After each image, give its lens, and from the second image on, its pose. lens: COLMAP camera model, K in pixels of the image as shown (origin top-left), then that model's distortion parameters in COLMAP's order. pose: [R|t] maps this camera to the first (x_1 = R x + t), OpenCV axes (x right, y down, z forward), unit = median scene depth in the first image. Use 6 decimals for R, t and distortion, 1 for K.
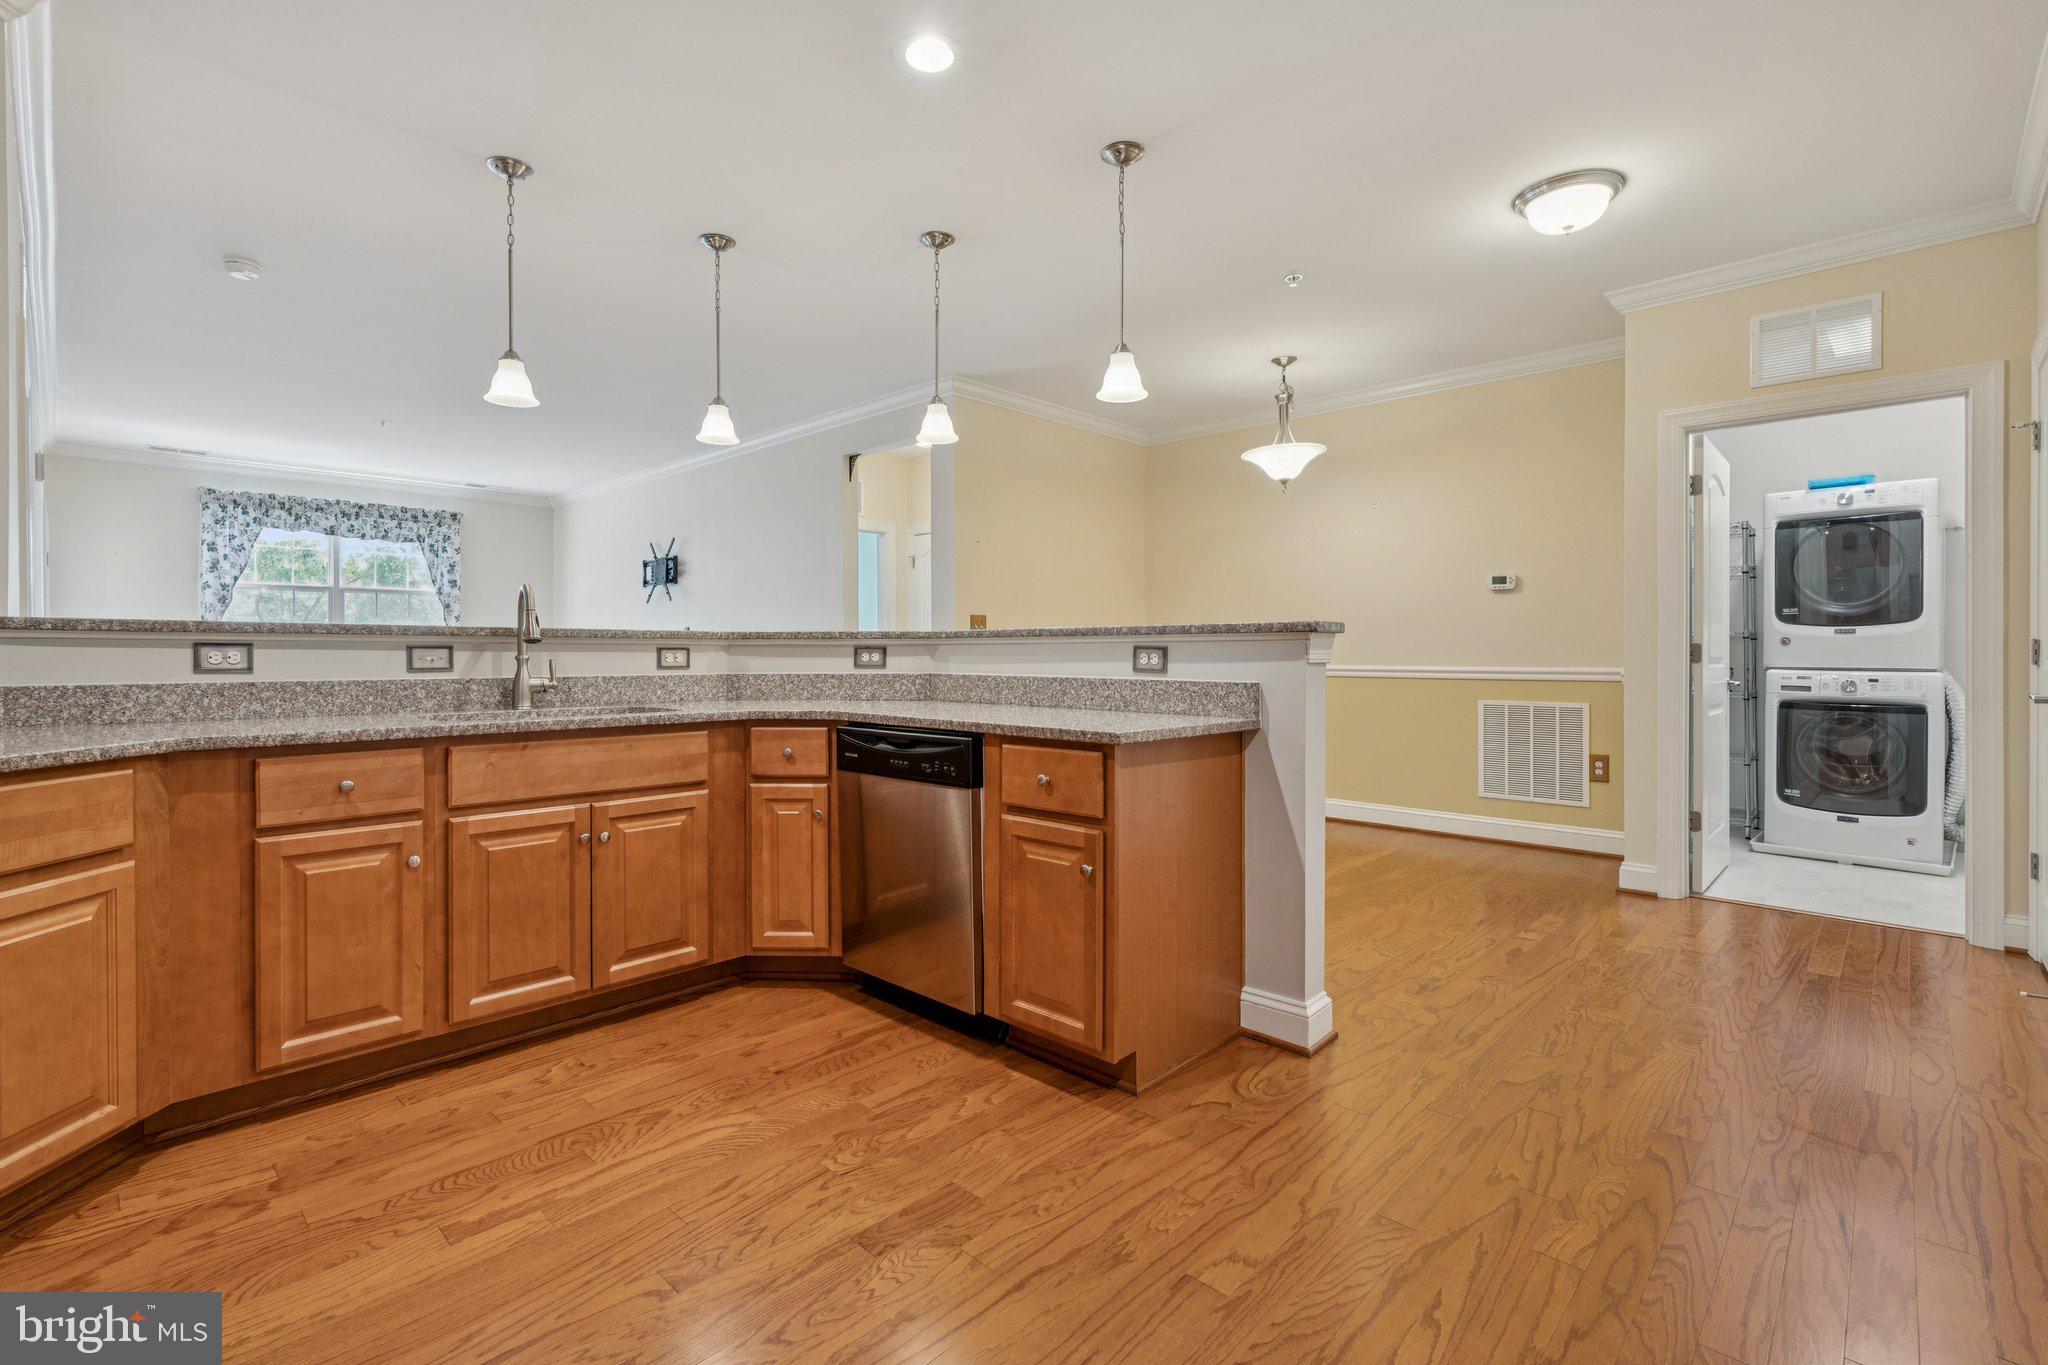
lens RADIAL K [[905.5, 0, 1010.4], [0, 905.5, 653.6], [0, 0, 1]] dist [-0.008680, -0.000114]
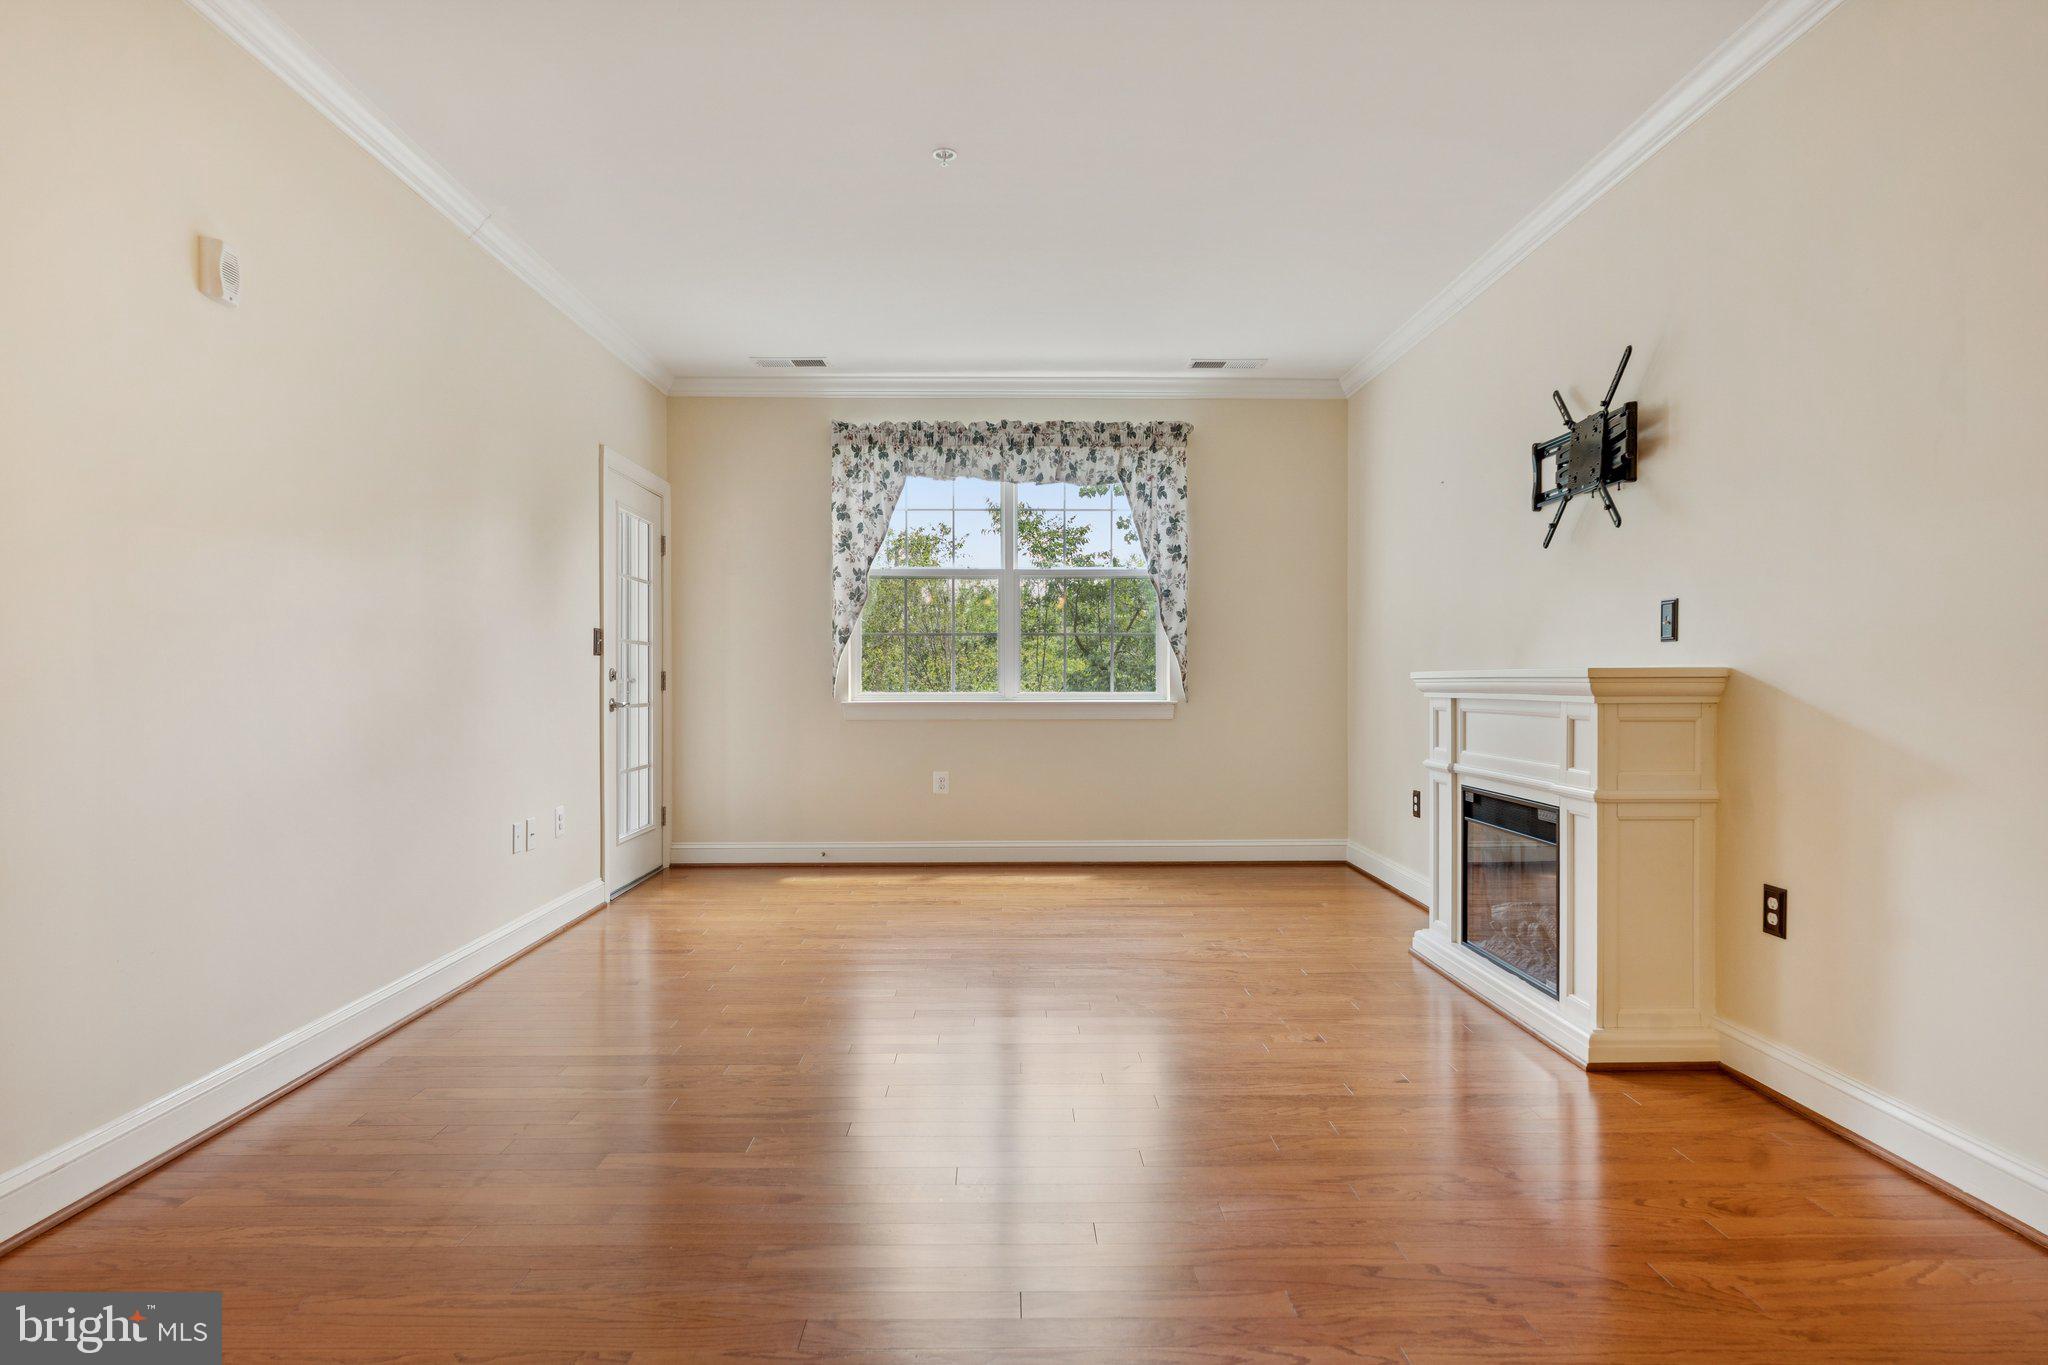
lens RADIAL K [[1168.5, 0, 1025.0], [0, 1168.5, 685.3], [0, 0, 1]] dist [0.008737, 0.000208]
pose [[0.716407, 0.001118, -0.697681, -0.213740], [0.002069, 0.999991, 0.003728, 0.000785], [0.697679, -0.004114, 0.716398, 0.489950]]
